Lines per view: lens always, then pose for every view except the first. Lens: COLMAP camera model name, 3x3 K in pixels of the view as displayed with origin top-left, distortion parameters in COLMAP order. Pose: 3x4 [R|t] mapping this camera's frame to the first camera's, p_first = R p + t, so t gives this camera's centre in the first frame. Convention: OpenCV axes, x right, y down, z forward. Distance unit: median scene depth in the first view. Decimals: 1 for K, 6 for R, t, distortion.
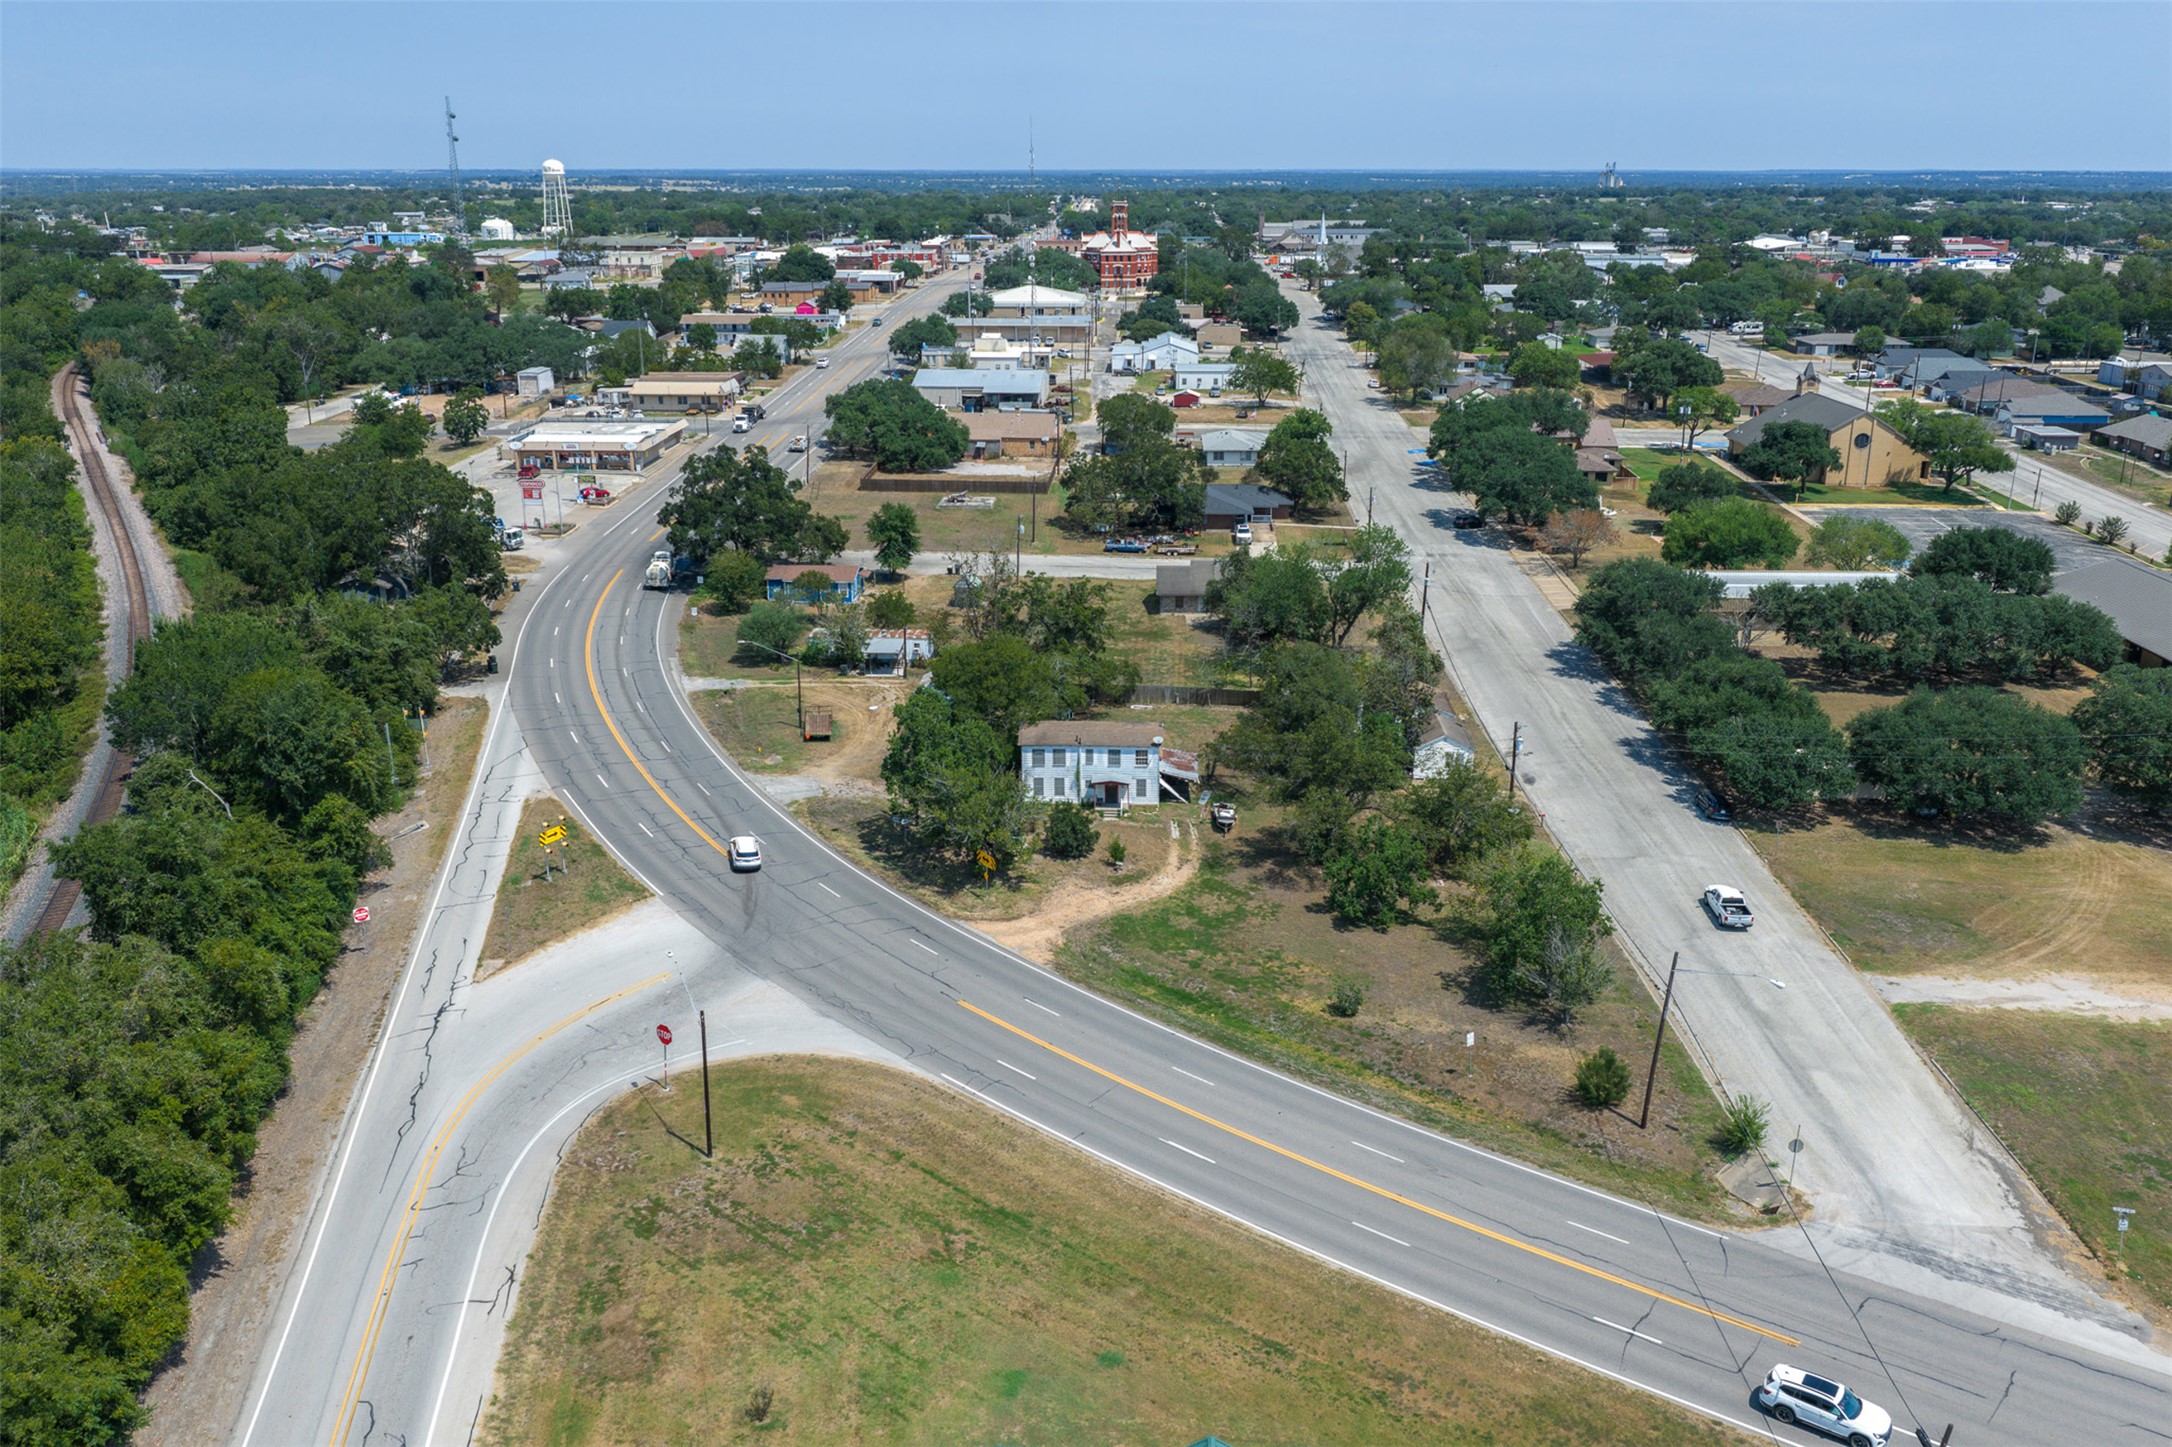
lens RADIAL K [[1813.4, 0, 1086.0], [0, 1813.4, 723.5], [0, 0, 1]] dist [0.003581, -0.014789]
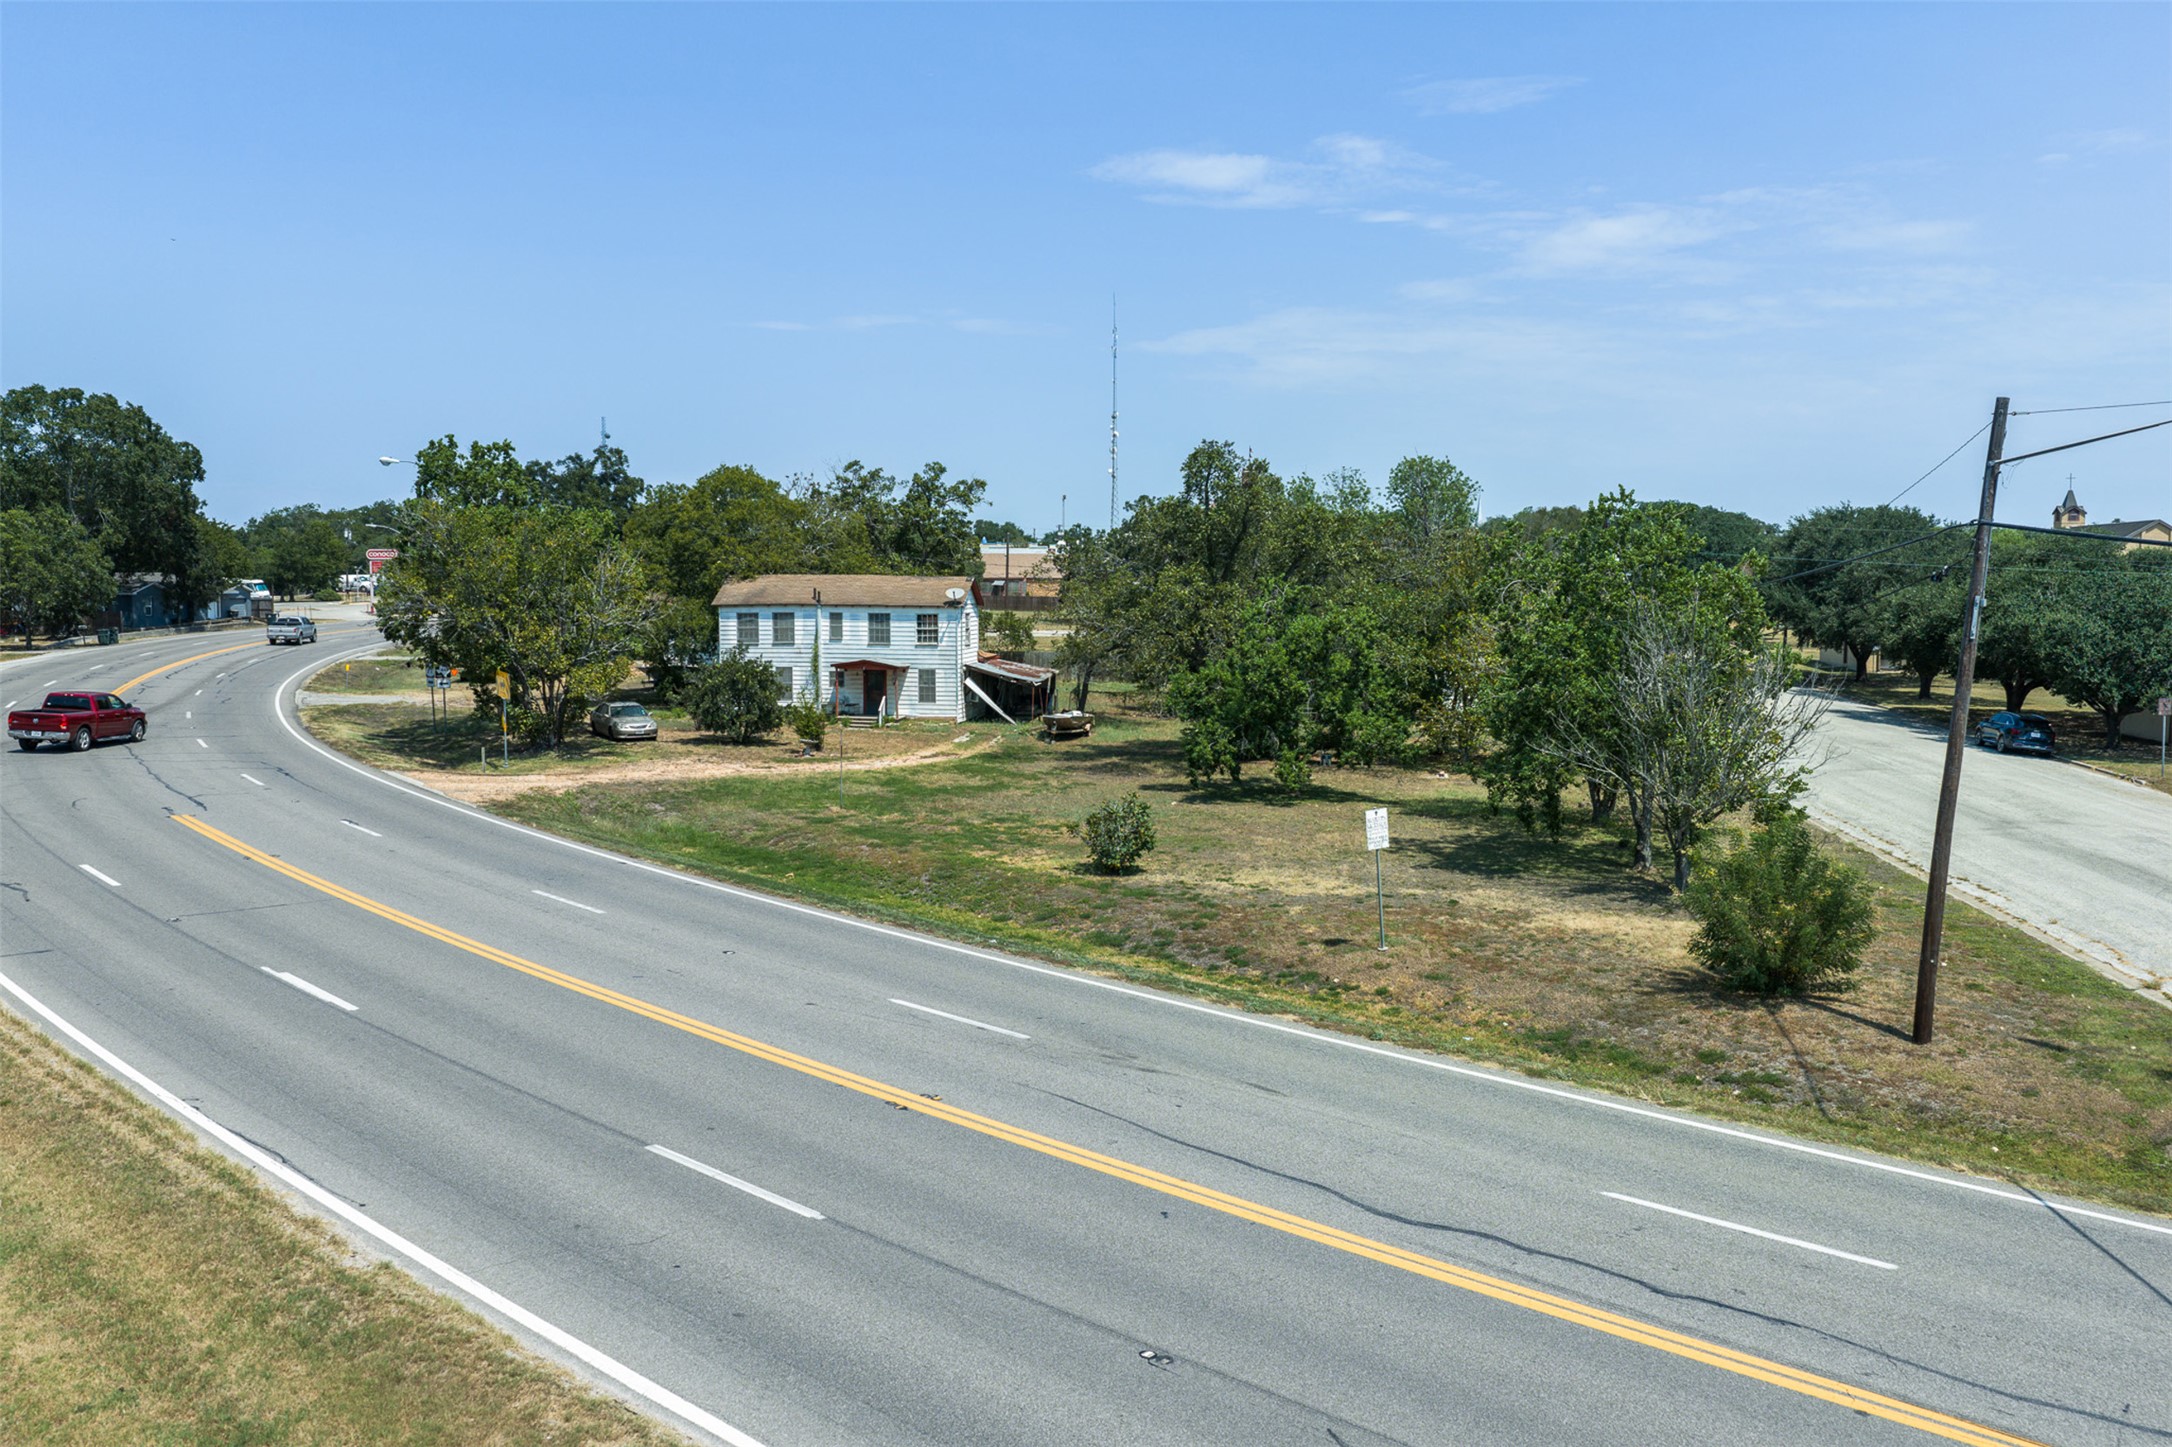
lens RADIAL K [[1813.4, 0, 1086.0], [0, 1813.4, 723.5], [0, 0, 1]] dist [0.003581, -0.014789]
pose [[0.994003, 0.012912, -0.108588, 0.139159], [-0.036529, 0.975169, -0.218430, 0.166197], [0.103071, 0.221086, 0.969792, 0.471276]]
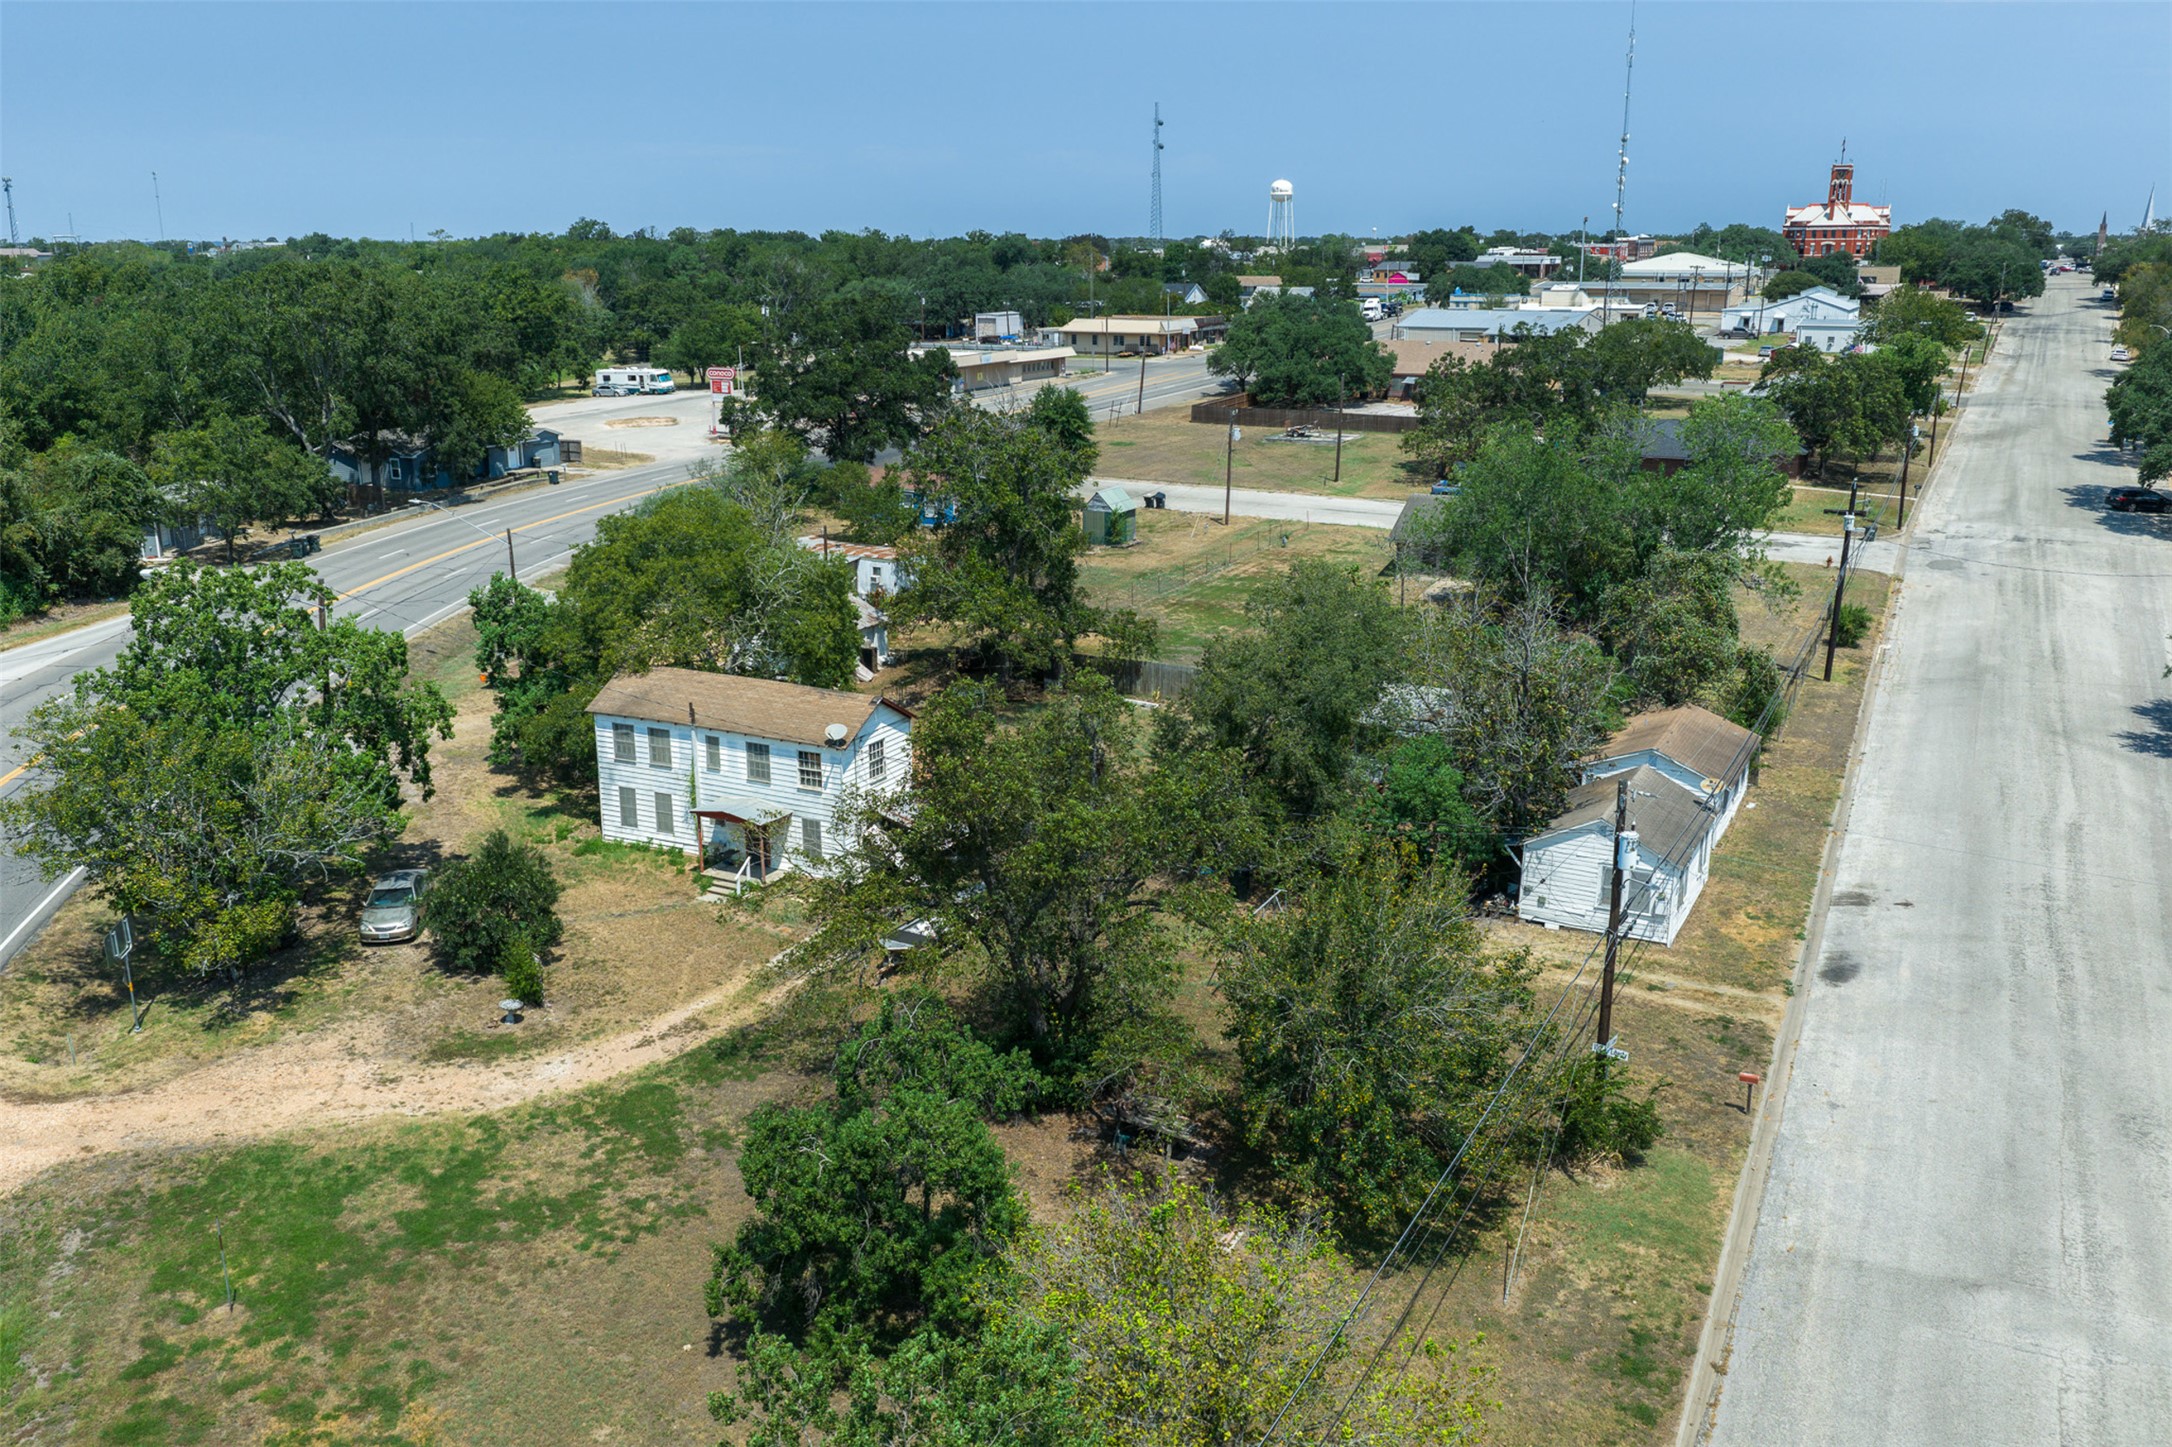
lens RADIAL K [[1813.4, 0, 1086.0], [0, 1813.4, 723.5], [0, 0, 1]] dist [0.003581, -0.014789]
pose [[0.905361, 0.105947, -0.411214, 0.266341], [-0.121419, 0.992534, -0.011604, 0.005074], [0.406914, 0.060434, 0.911465, 0.629142]]
